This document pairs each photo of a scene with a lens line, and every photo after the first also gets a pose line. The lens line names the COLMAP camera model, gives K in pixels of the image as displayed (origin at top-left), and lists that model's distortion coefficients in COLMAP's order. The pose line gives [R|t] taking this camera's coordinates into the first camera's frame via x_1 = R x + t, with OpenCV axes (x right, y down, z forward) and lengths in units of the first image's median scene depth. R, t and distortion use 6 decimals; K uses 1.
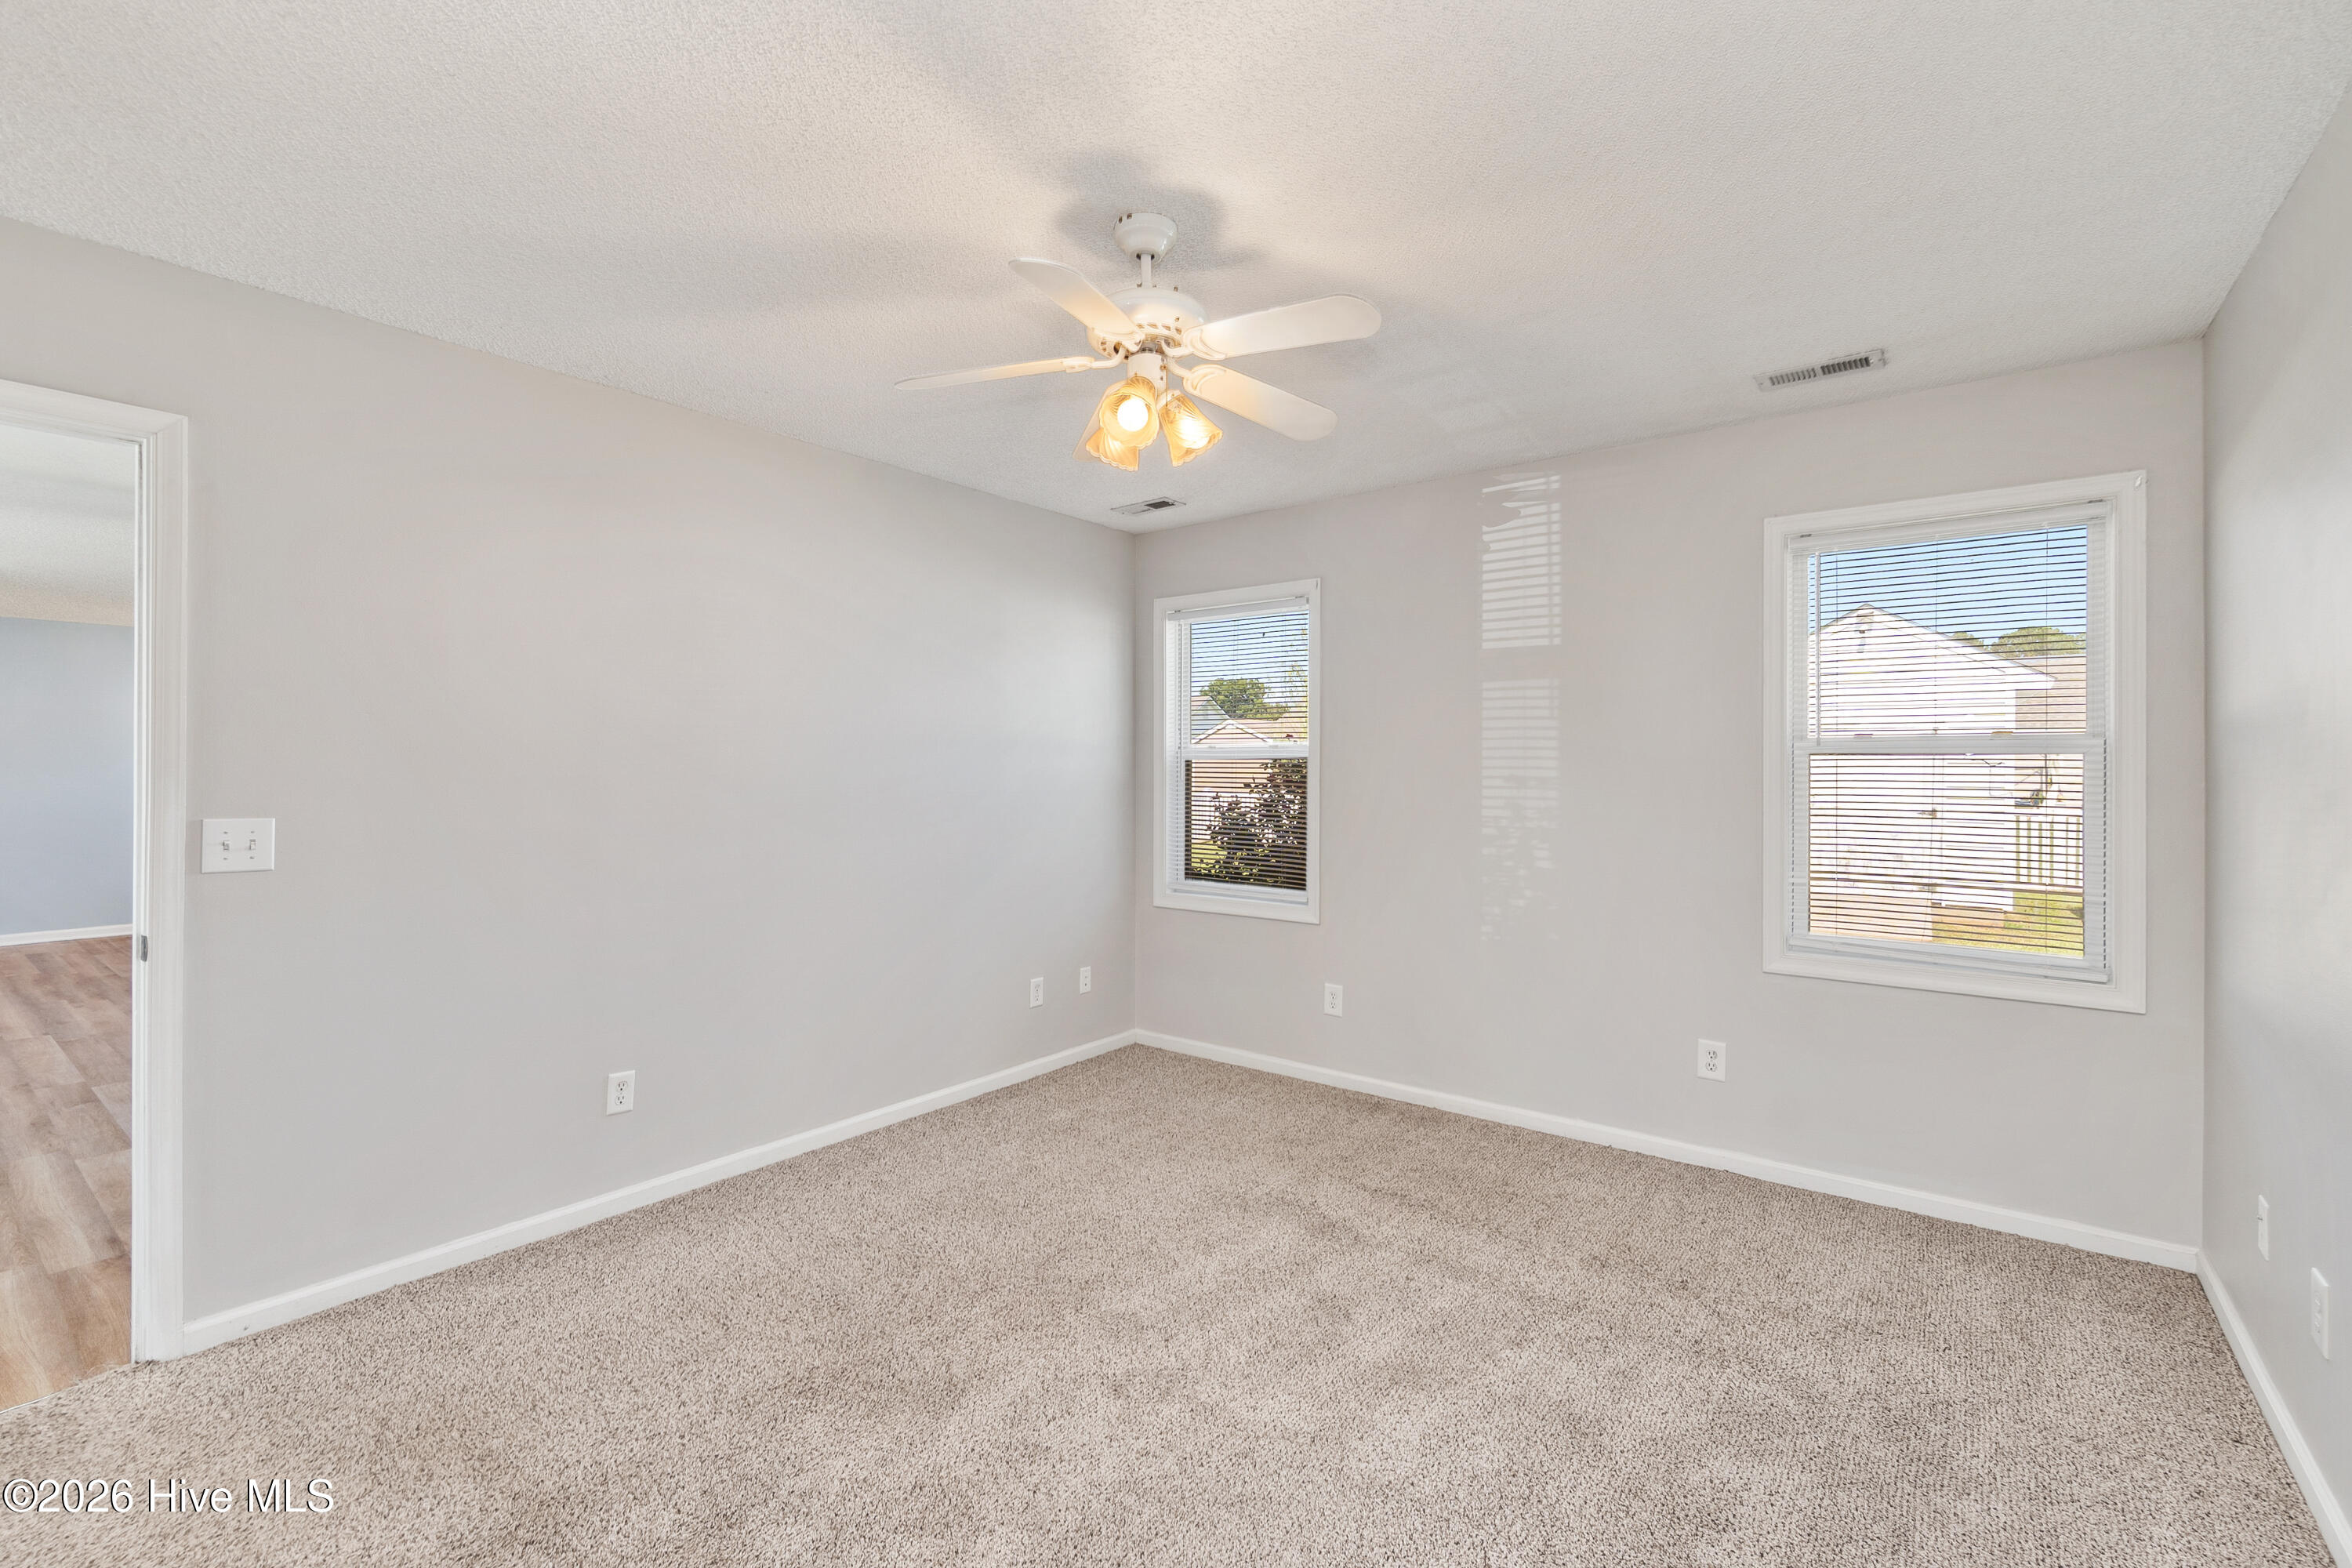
lens RADIAL K [[1022.1, 0, 1174.6], [0, 1022.1, 764.9], [0, 0, 1]] dist [0.001612, 0.000035]
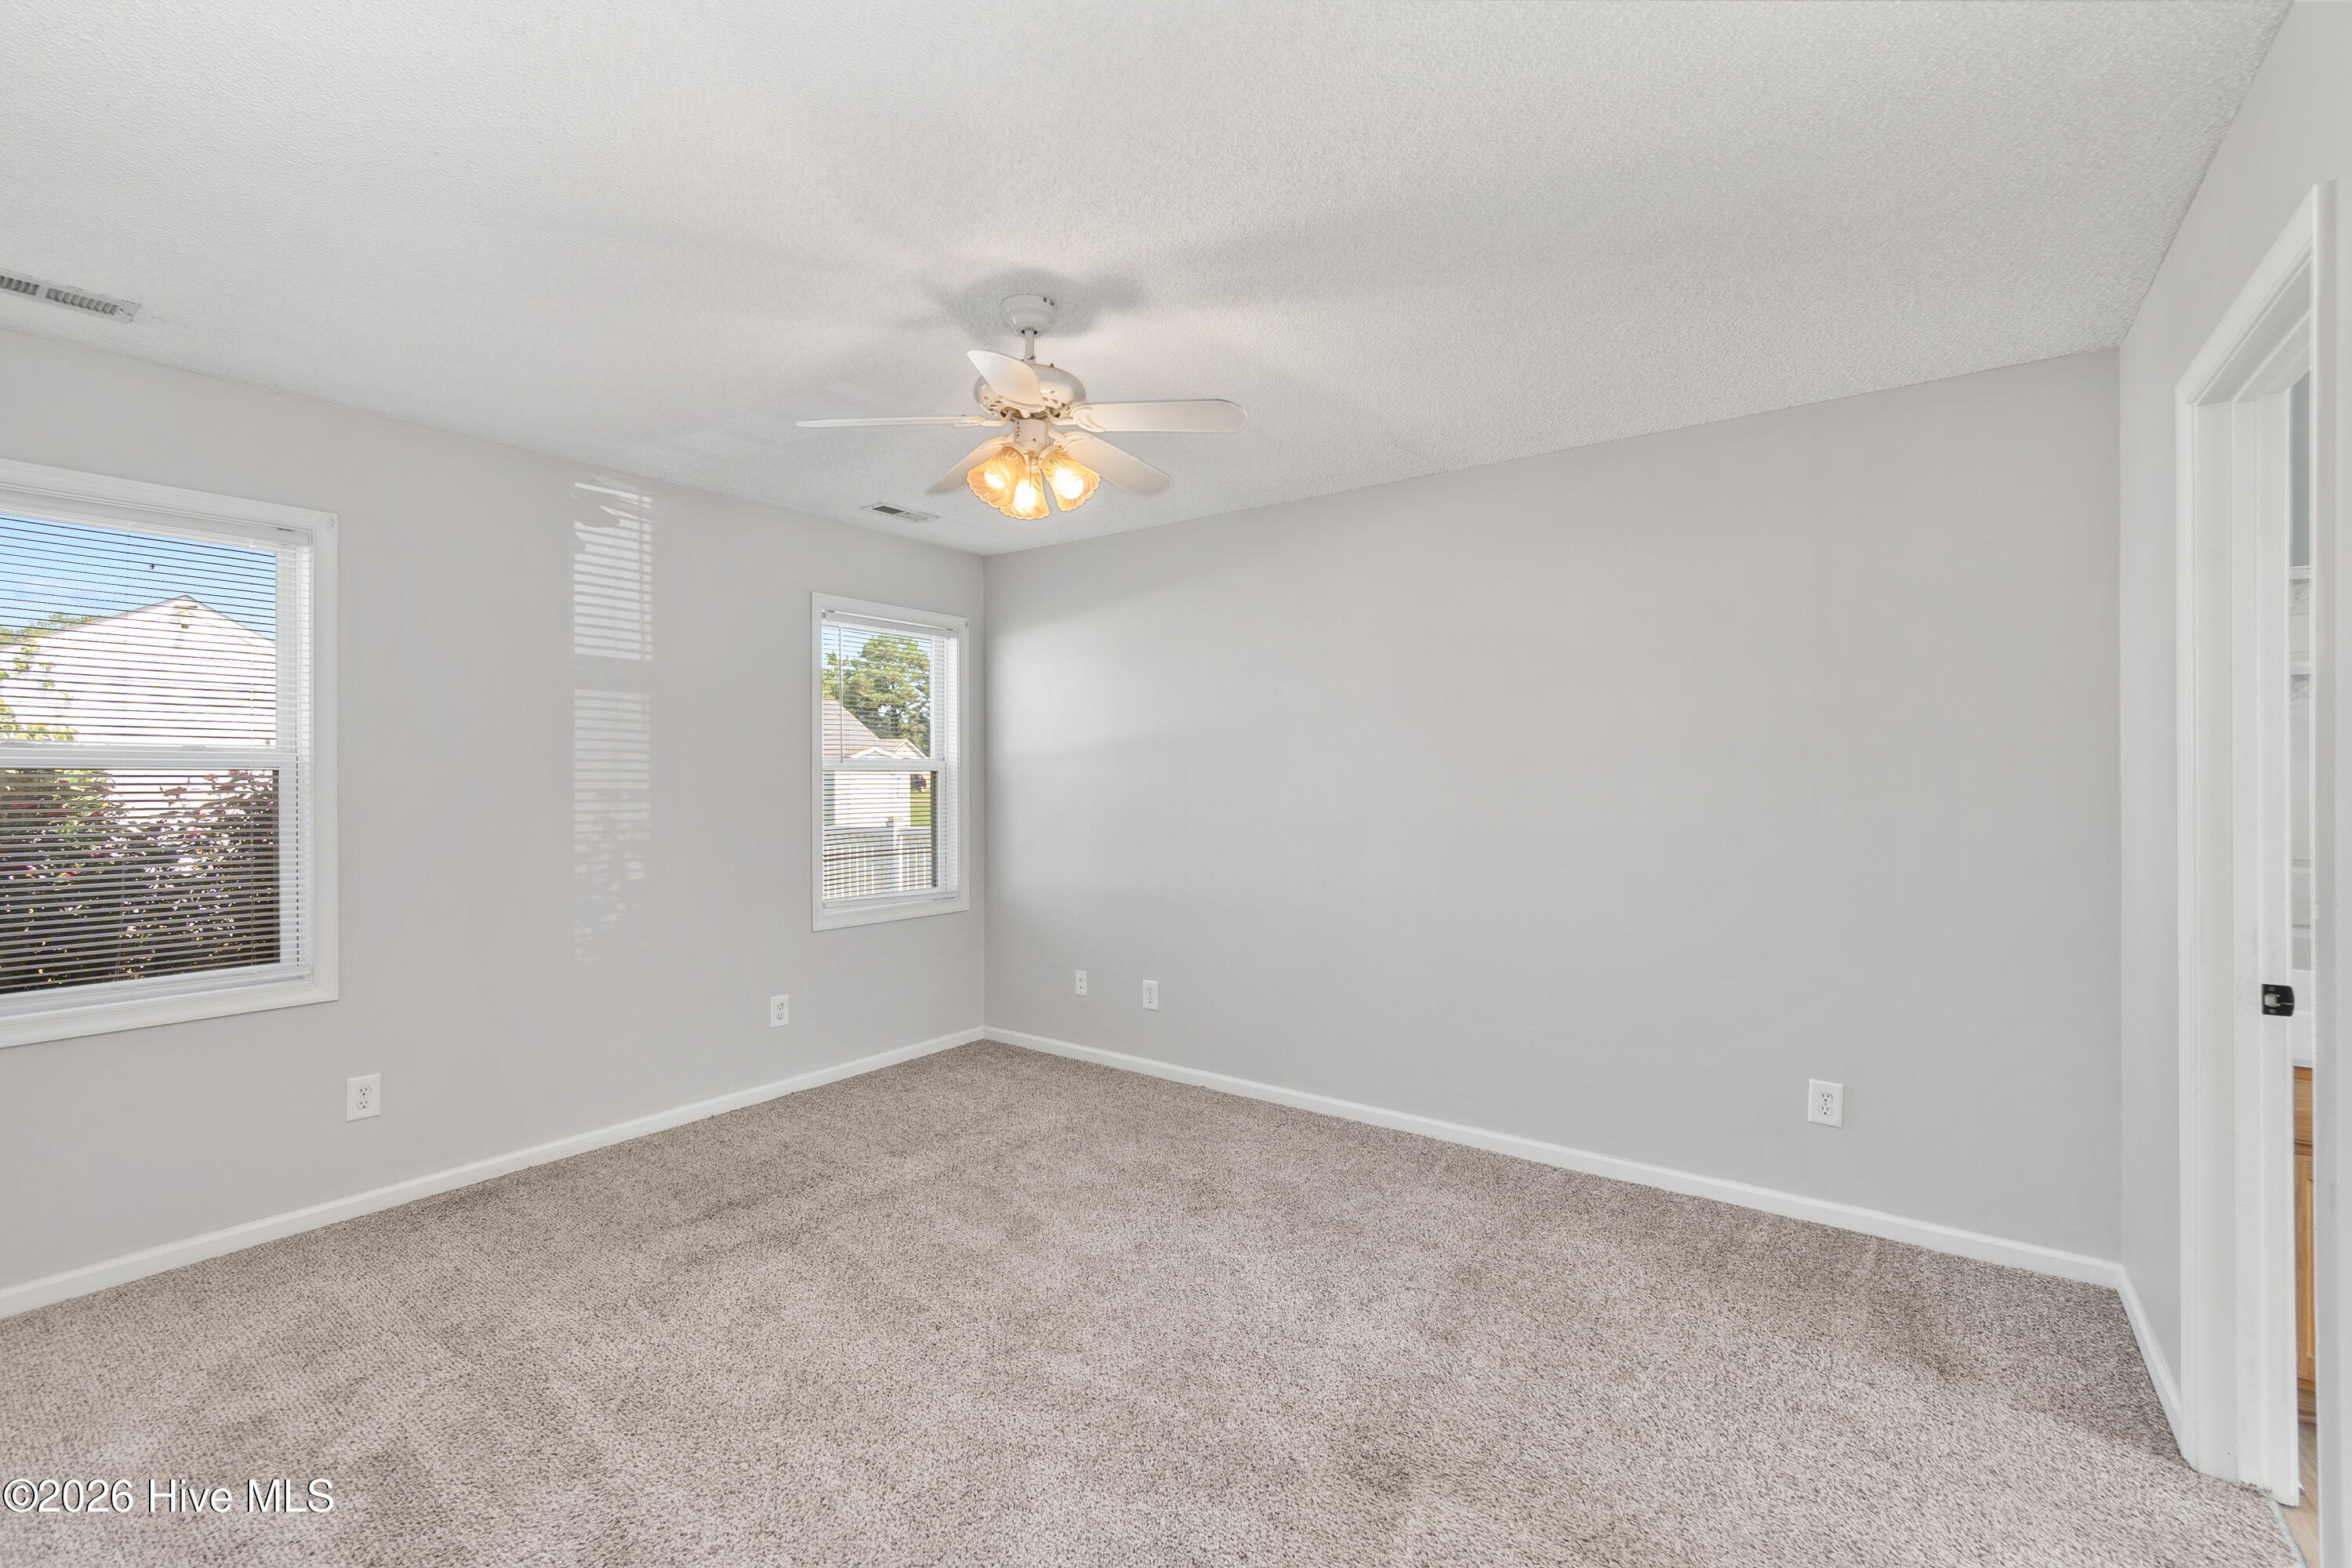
lens RADIAL K [[997.2, 0, 1176.0], [0, 997.2, 784.0], [0, 0, 1]] dist [-0.000609, -0.000151]
pose [[-0.029761, -0.007596, 0.999528, -0.644897], [-0.001613, 0.999970, 0.007552, -0.002131], [-0.999556, -0.001388, -0.029773, 0.491769]]
